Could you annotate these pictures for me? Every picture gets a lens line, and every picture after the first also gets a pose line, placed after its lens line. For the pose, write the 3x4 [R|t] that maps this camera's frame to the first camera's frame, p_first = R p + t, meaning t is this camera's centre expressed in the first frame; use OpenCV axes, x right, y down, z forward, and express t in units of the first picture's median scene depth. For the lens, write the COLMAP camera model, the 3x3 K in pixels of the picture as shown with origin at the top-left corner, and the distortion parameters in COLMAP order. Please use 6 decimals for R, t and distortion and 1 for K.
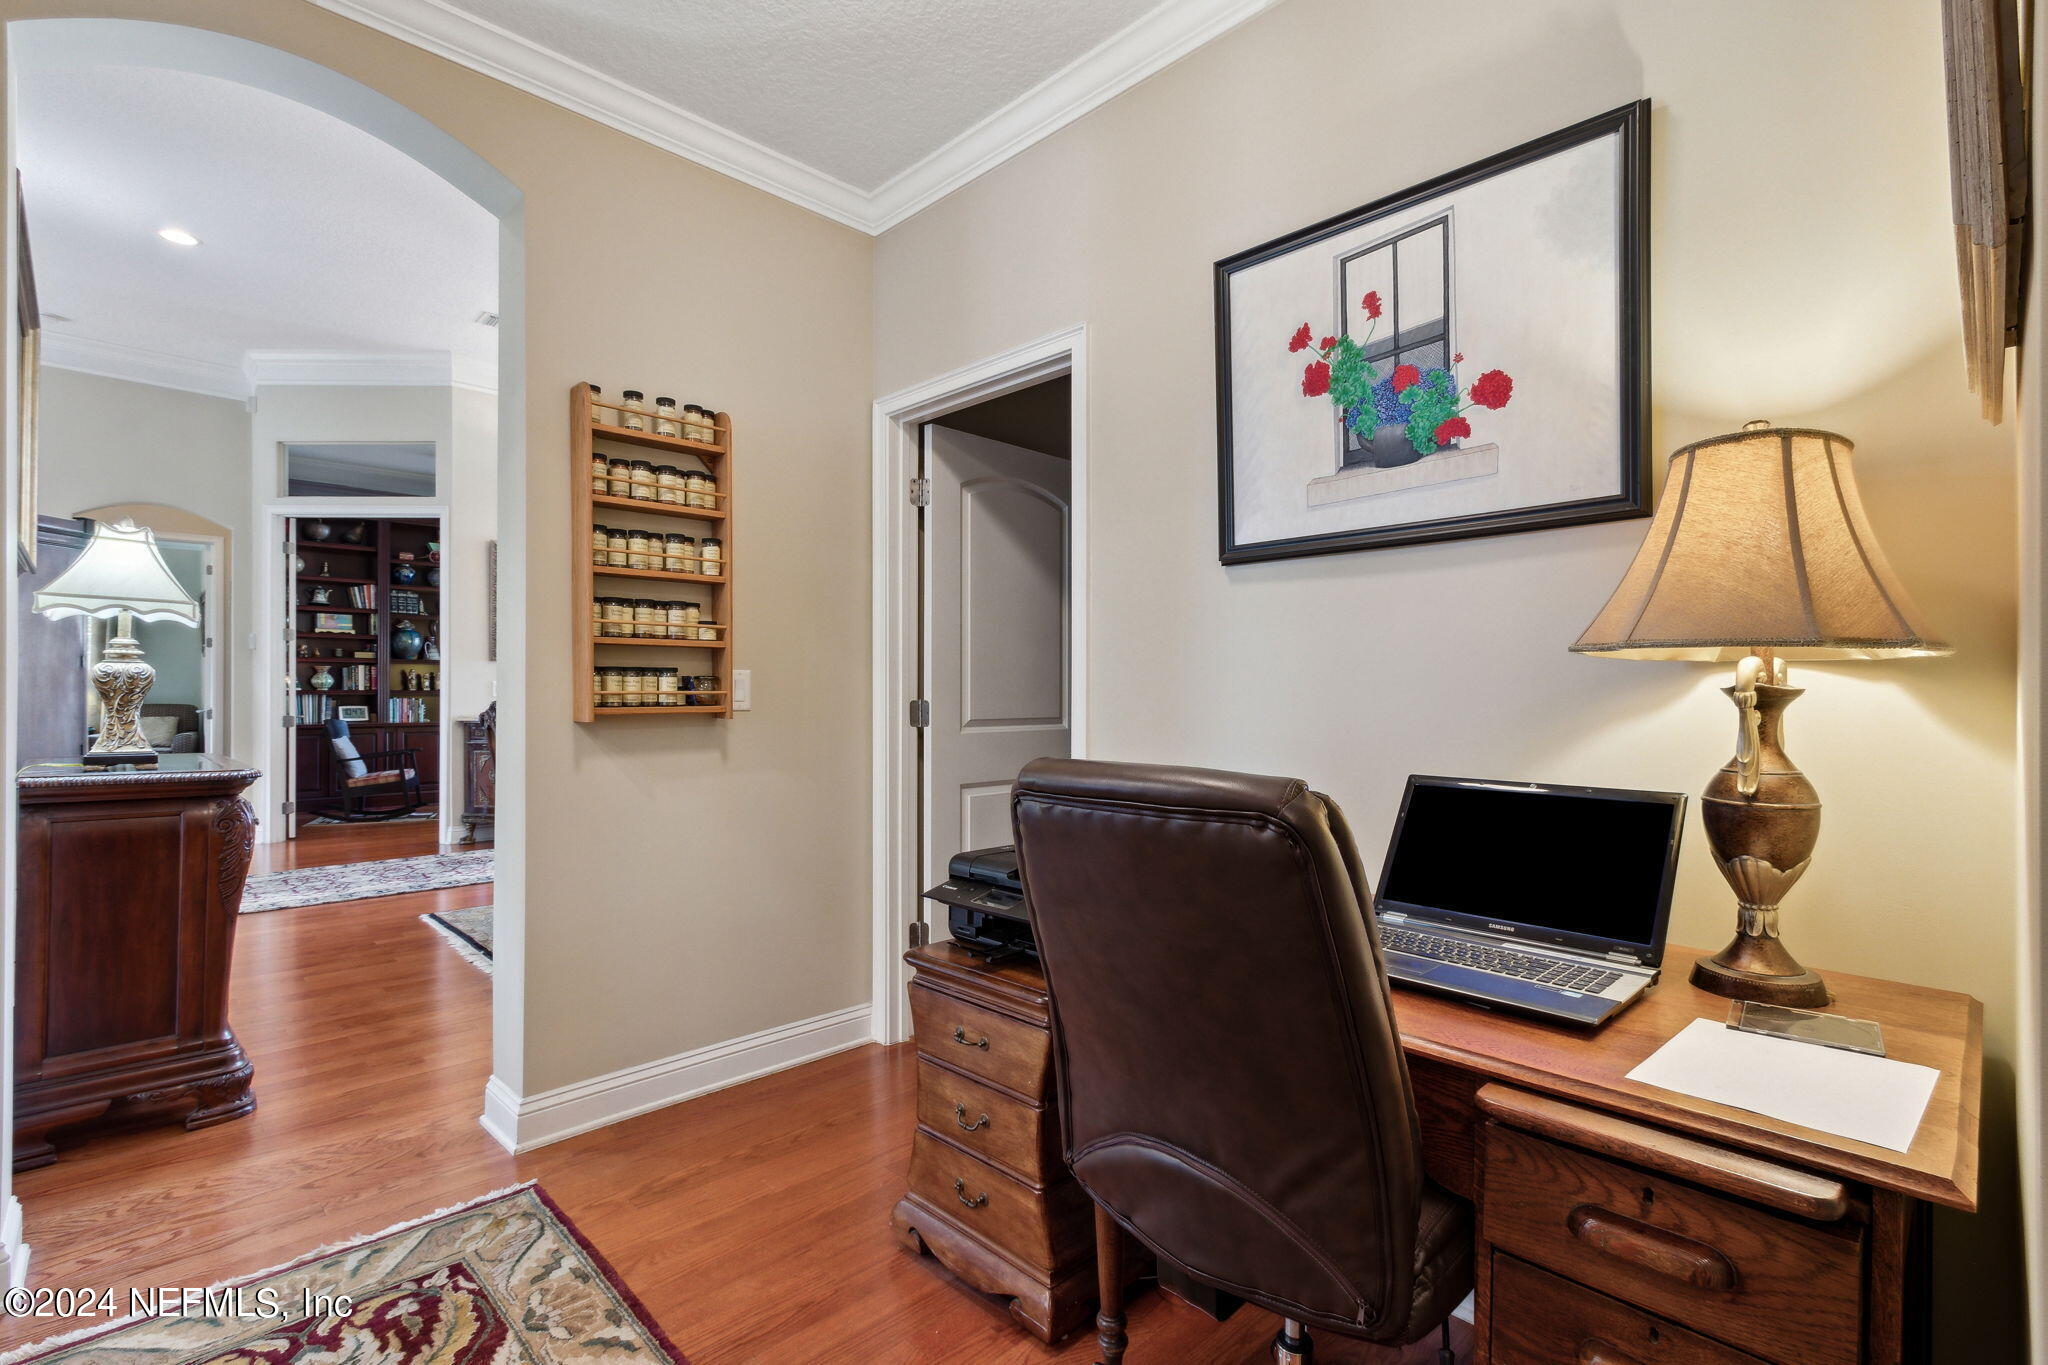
lens RADIAL K [[948.1, 0, 1019.7], [0, 948.1, 688.2], [0, 0, 1]] dist [0.003982, -0.001233]
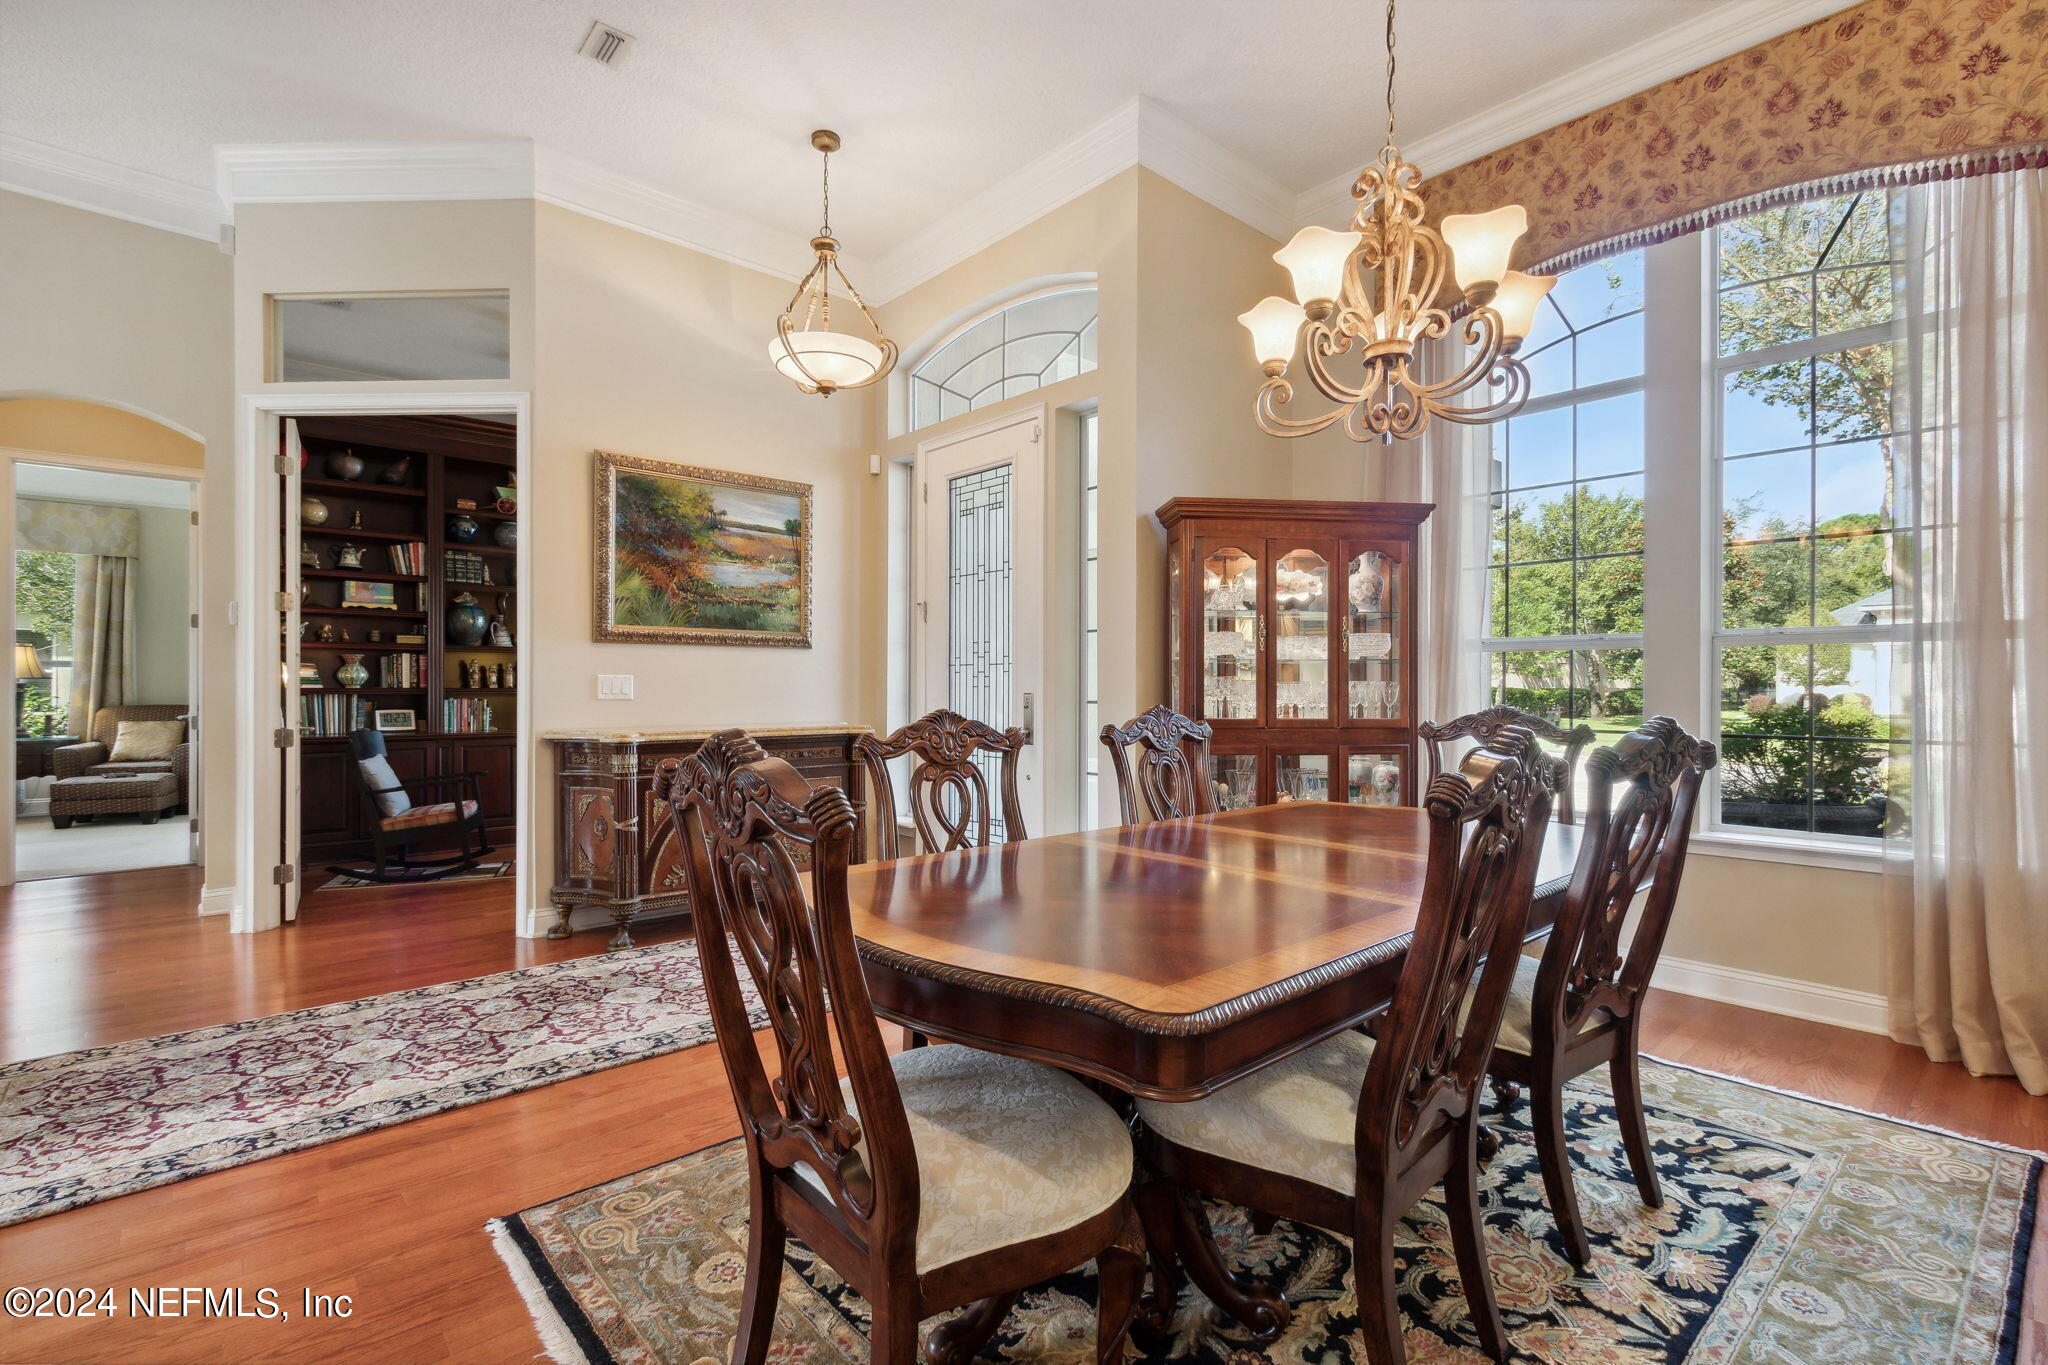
lens RADIAL K [[948.1, 0, 1030.8], [0, 948.1, 683.1], [0, 0, 1]] dist [0.003982, -0.001233]
pose [[0.999160, 0.000358, -0.040987, -0.191398], [-0.000373, 1.000000, -0.000354, -0.001546], [0.040987, 0.000369, 0.999160, 0.302129]]
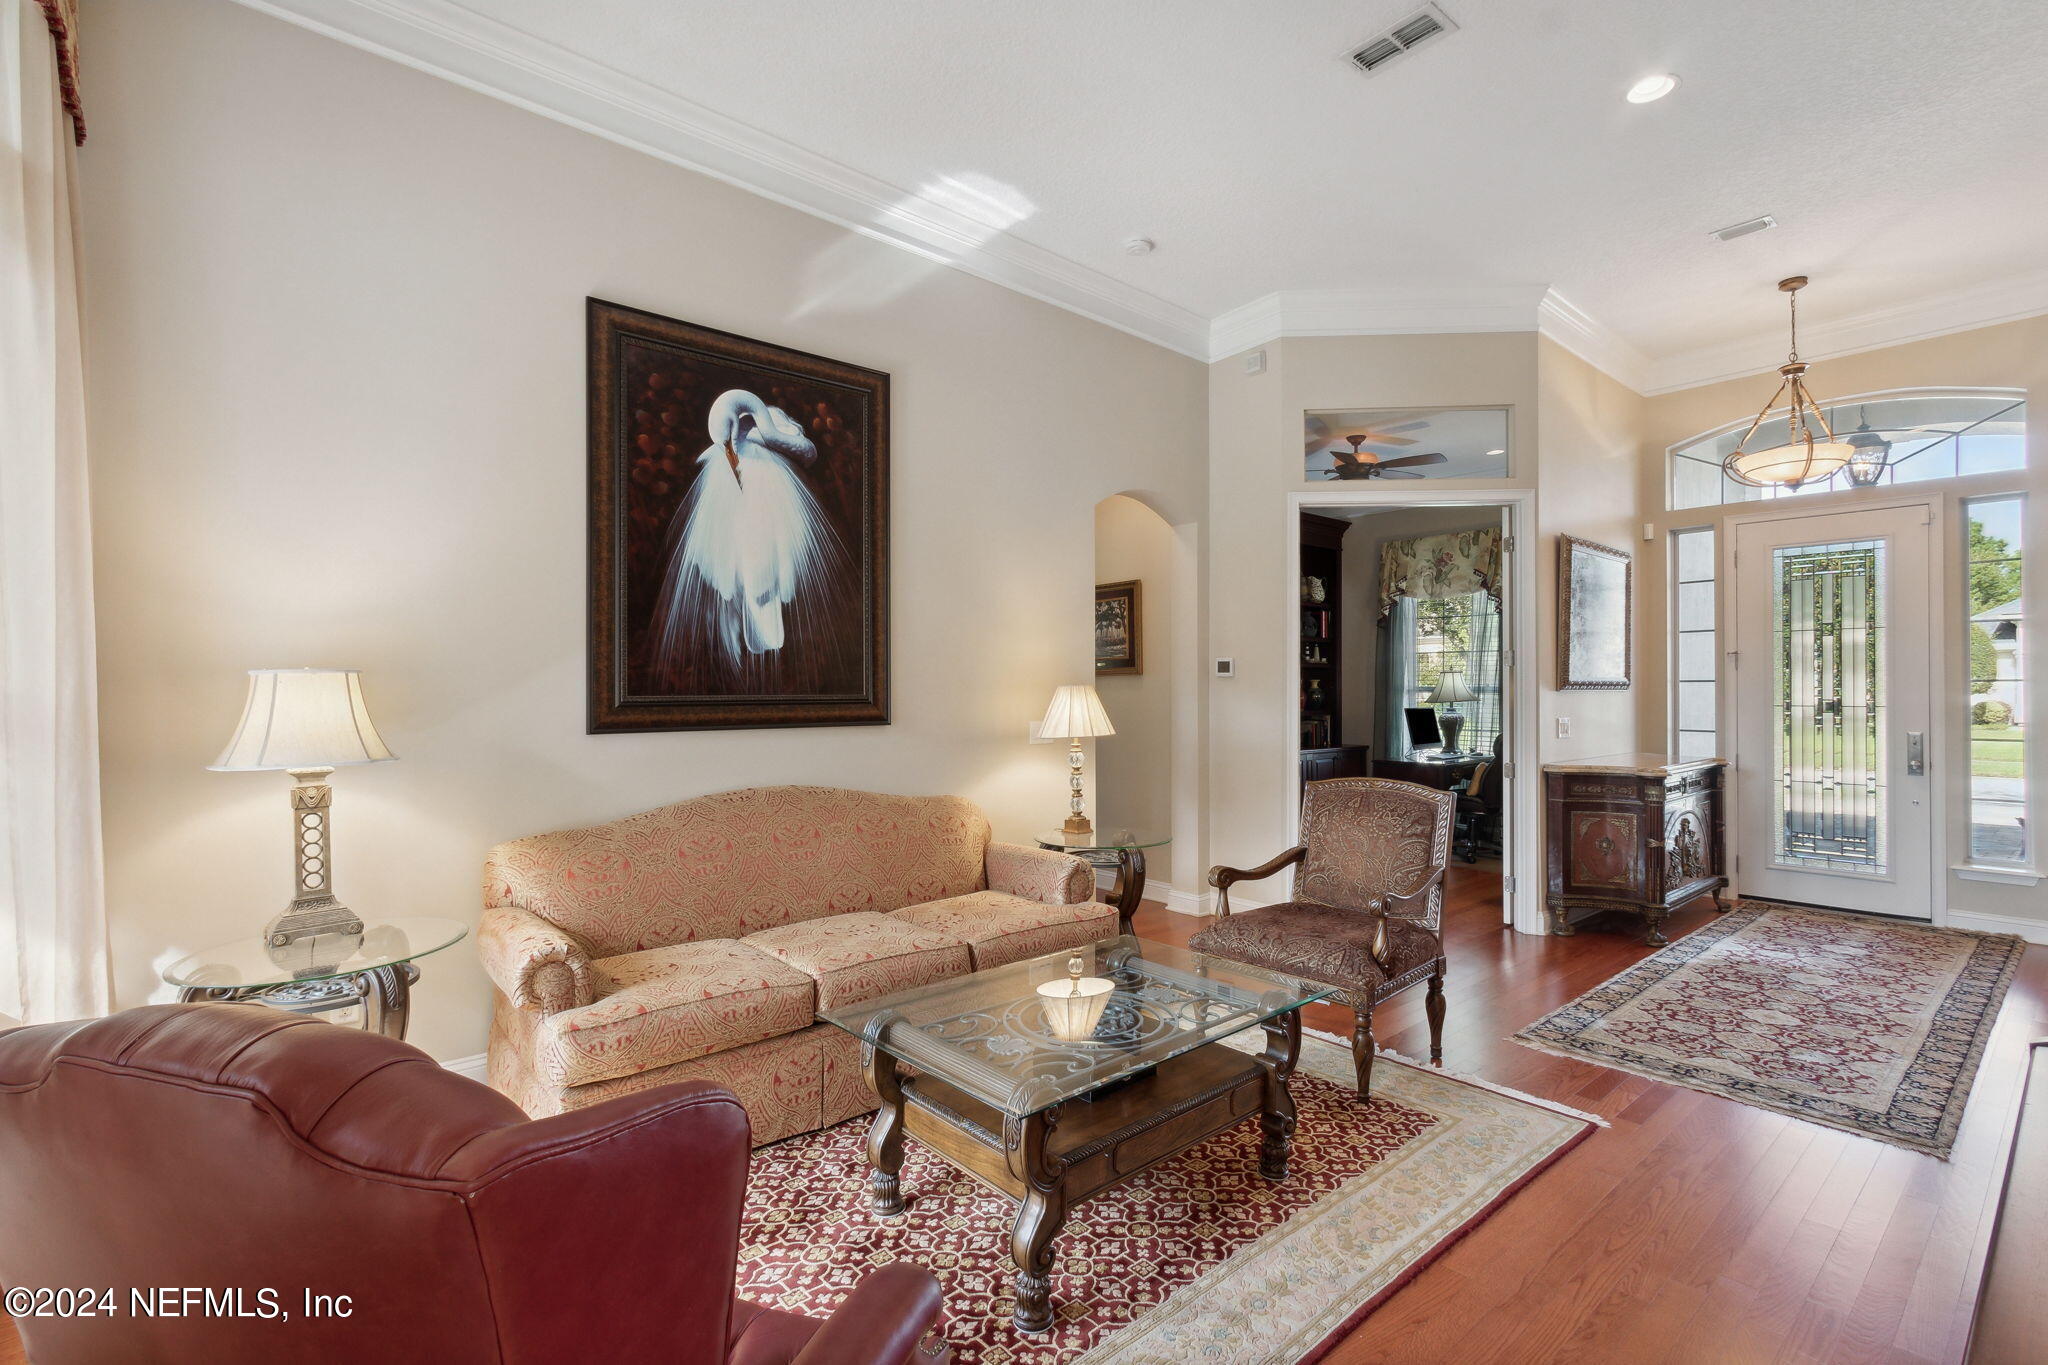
lens RADIAL K [[948.1, 0, 1022.9], [0, 948.1, 685.5], [0, 0, 1]] dist [0.003982, -0.001233]
pose [[0.998245, -0.004747, -0.059036, -0.720519], [0.004601, 0.999986, -0.002615, -0.026132], [0.059048, 0.002338, 0.998252, 0.170772]]
